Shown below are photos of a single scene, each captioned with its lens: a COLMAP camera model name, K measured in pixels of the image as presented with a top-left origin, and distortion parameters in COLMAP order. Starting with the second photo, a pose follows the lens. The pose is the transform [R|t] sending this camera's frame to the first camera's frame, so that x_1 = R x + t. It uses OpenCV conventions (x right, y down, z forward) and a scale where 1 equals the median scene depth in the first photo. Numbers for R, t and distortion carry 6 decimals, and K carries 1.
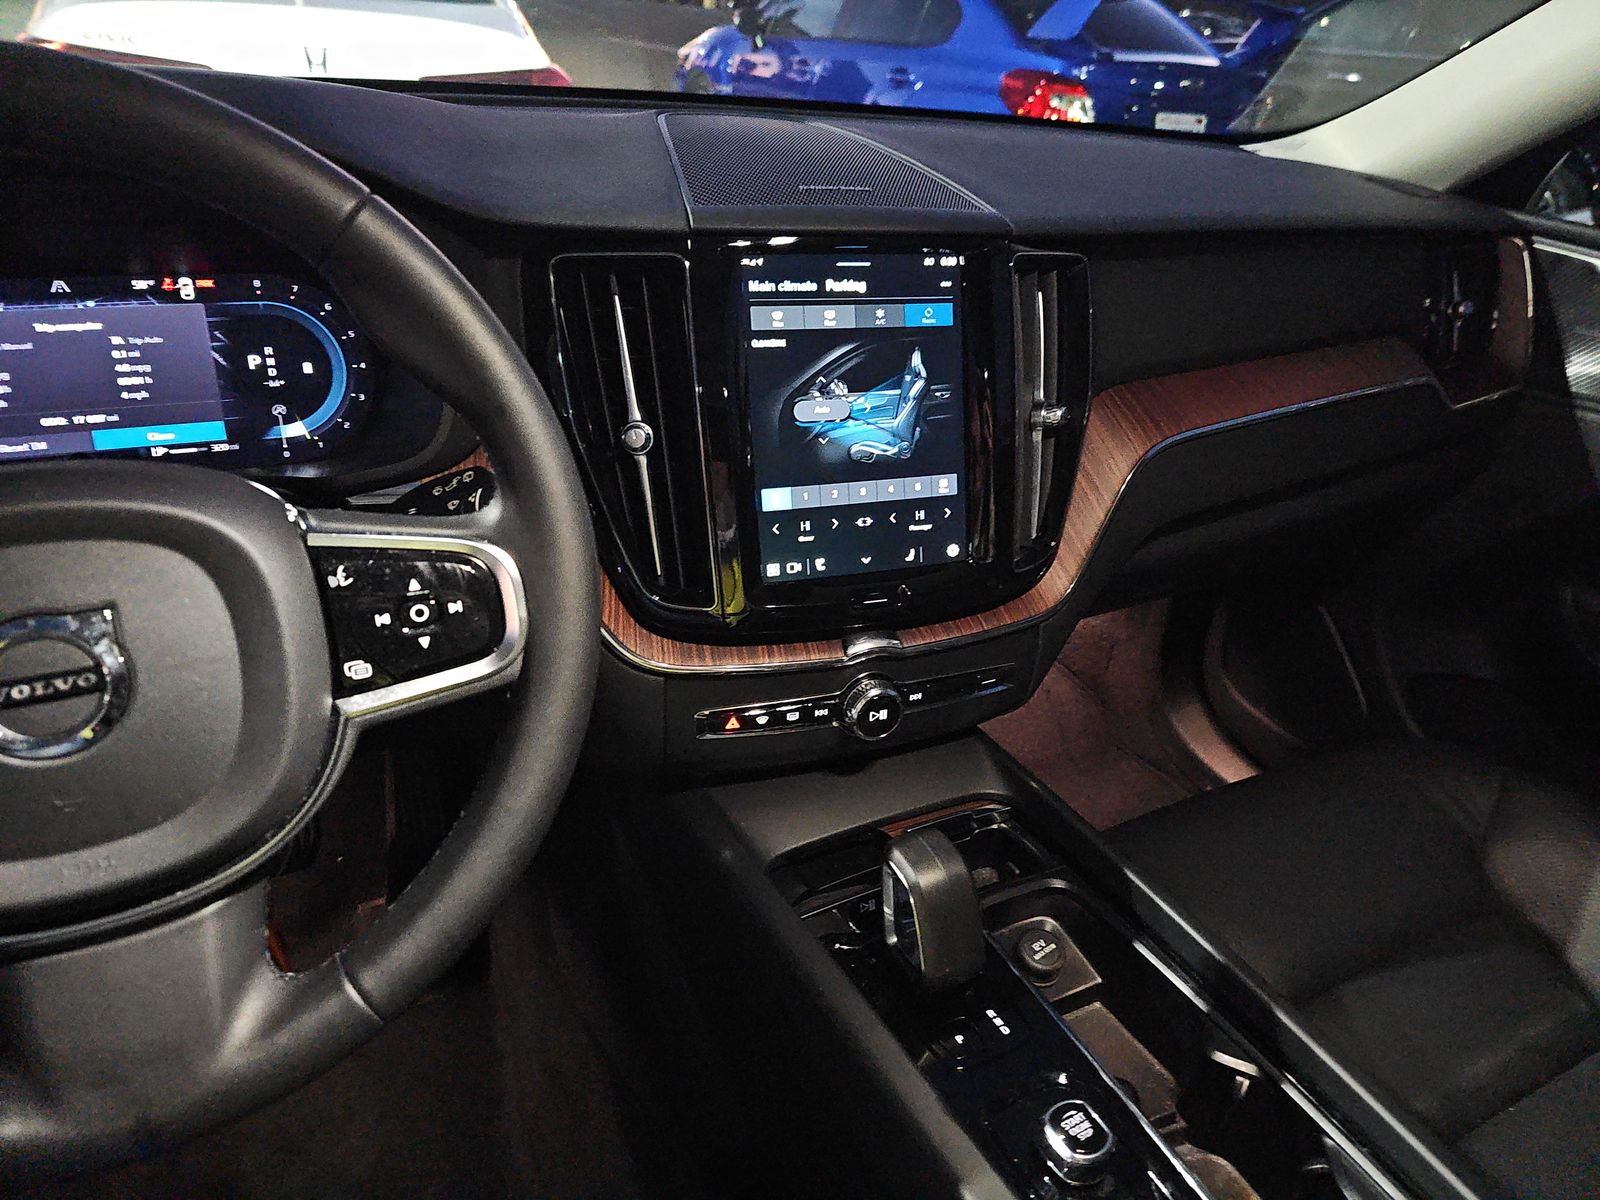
lens RADIAL K [[1034.3, 0, 804.1], [0, 1034.3, 595.2], [0, 0, 1]] dist [0.054857, -0.057606]
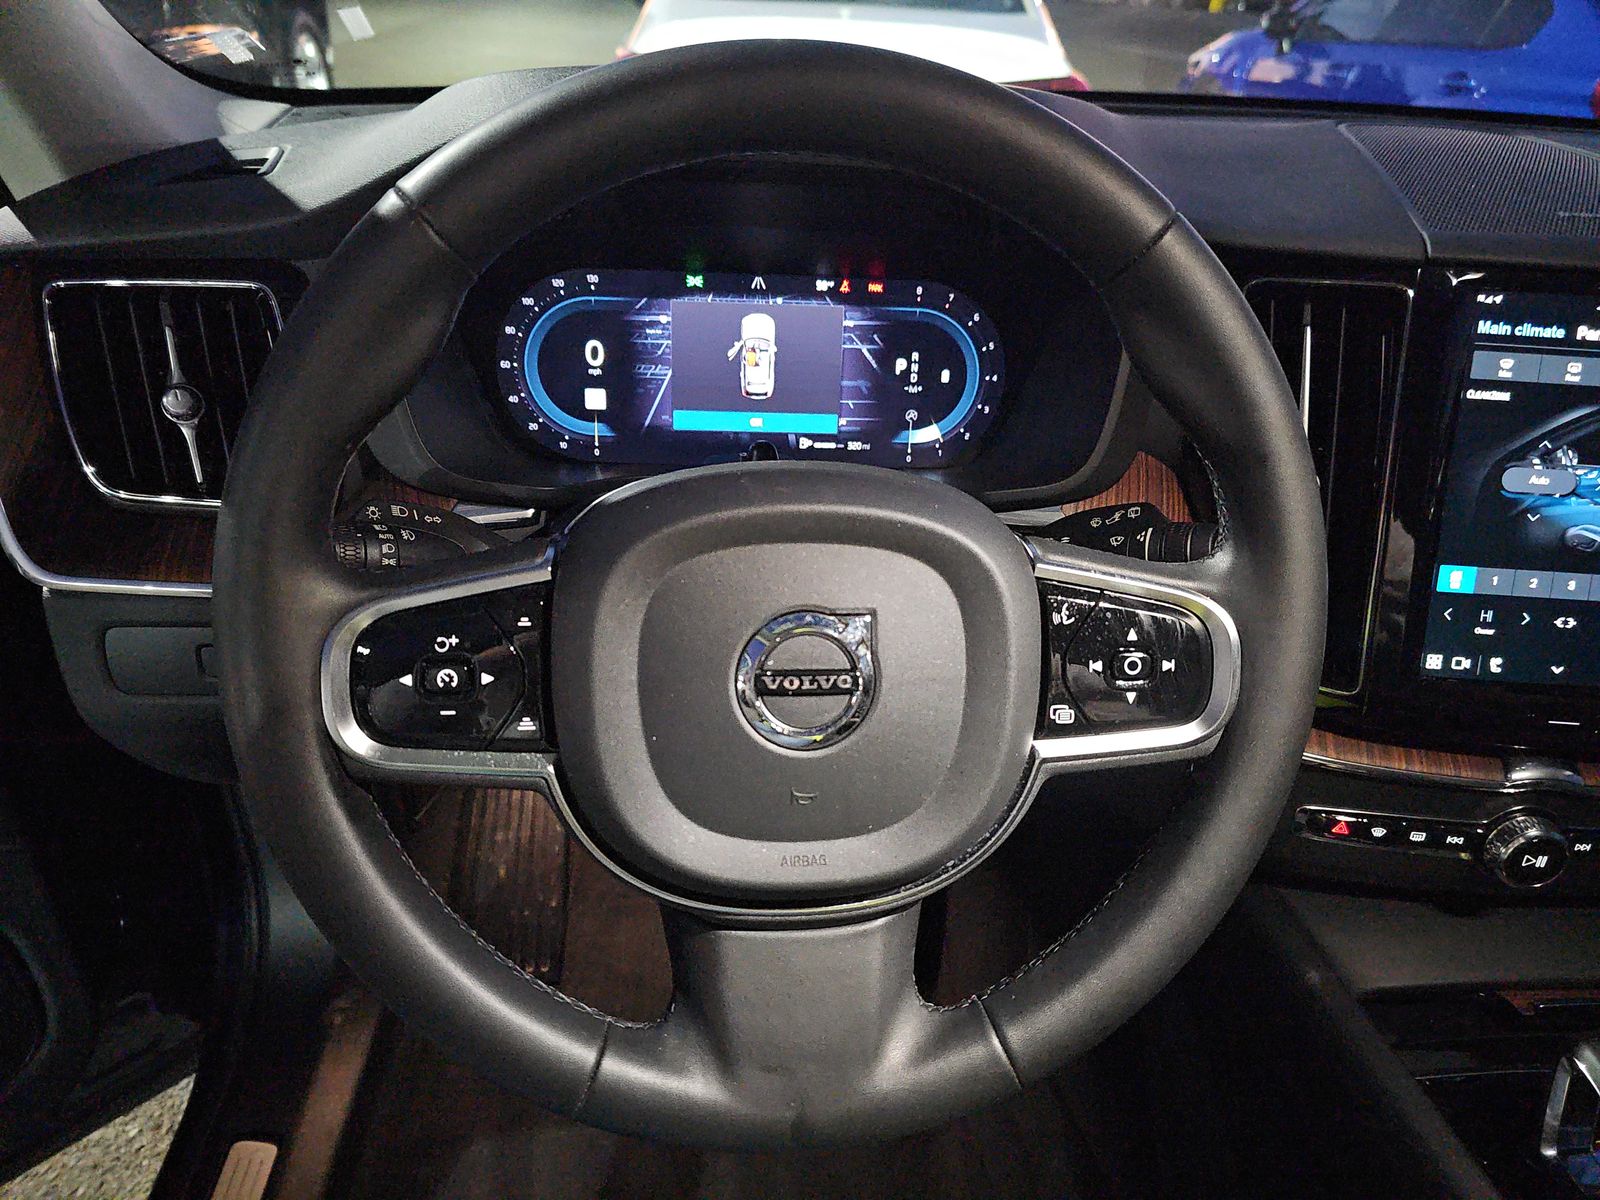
lens RADIAL K [[1034.3, 0, 804.1], [0, 1034.3, 595.2], [0, 0, 1]] dist [0.054857, -0.057606]
pose [[0.920136, 0.168699, -0.353399, -0.216983], [-0.170941, 0.984961, 0.025108, -0.011748], [0.352320, 0.037308, 0.935136, 0.024403]]
